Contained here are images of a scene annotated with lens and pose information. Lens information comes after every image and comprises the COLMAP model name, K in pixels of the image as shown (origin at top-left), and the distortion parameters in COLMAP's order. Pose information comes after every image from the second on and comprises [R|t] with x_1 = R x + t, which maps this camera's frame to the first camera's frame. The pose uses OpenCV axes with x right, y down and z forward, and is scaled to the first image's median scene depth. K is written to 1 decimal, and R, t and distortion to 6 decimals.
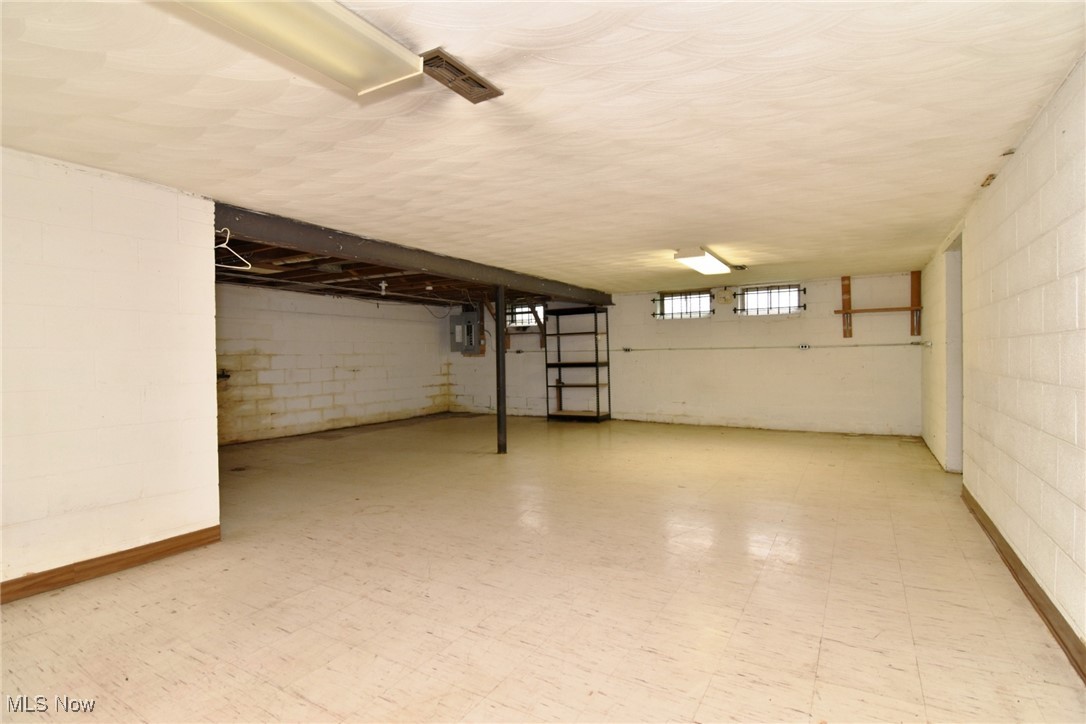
lens RADIAL K [[540.1, 0, 543.0], [0, 540.1, 362.0], [0, 0, 1]] dist [0.002946, -0.011541]
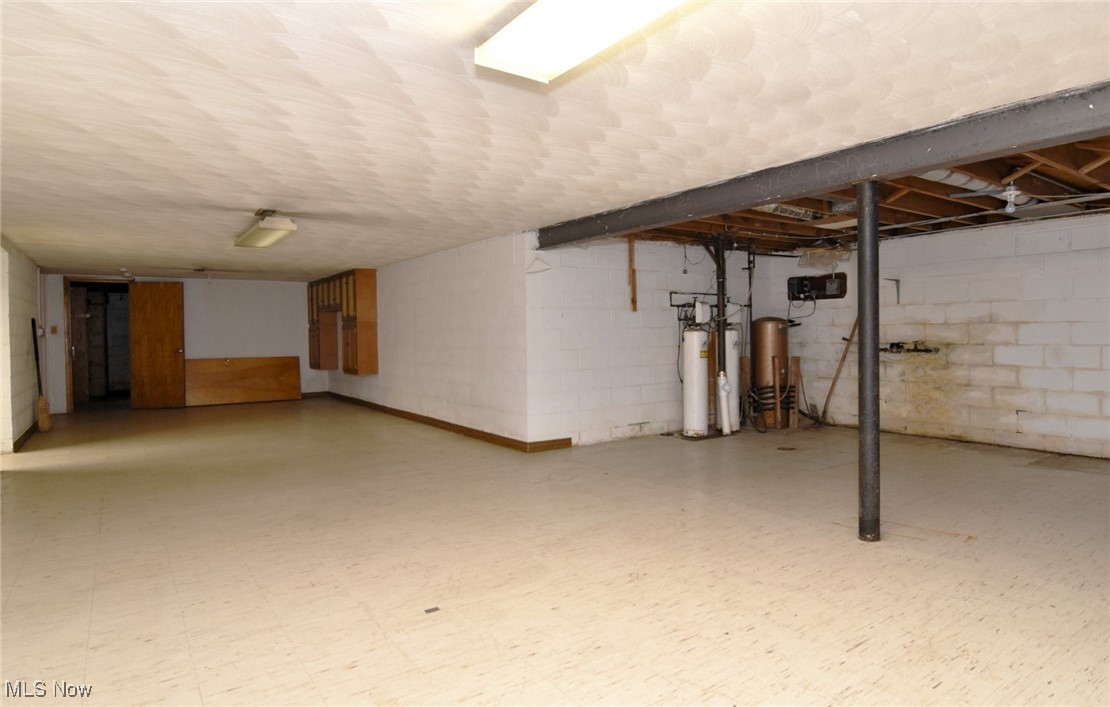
lens RADIAL K [[617.8, 0, 555.7], [0, 617.8, 336.1], [0, 0, 1]] dist [-0.002654, -0.000762]
pose [[-0.405166, 0.023984, -0.913929, 0.434121], [0.007605, 0.999710, 0.022864, -0.018538], [0.914212, 0.002313, -0.405230, 0.804979]]
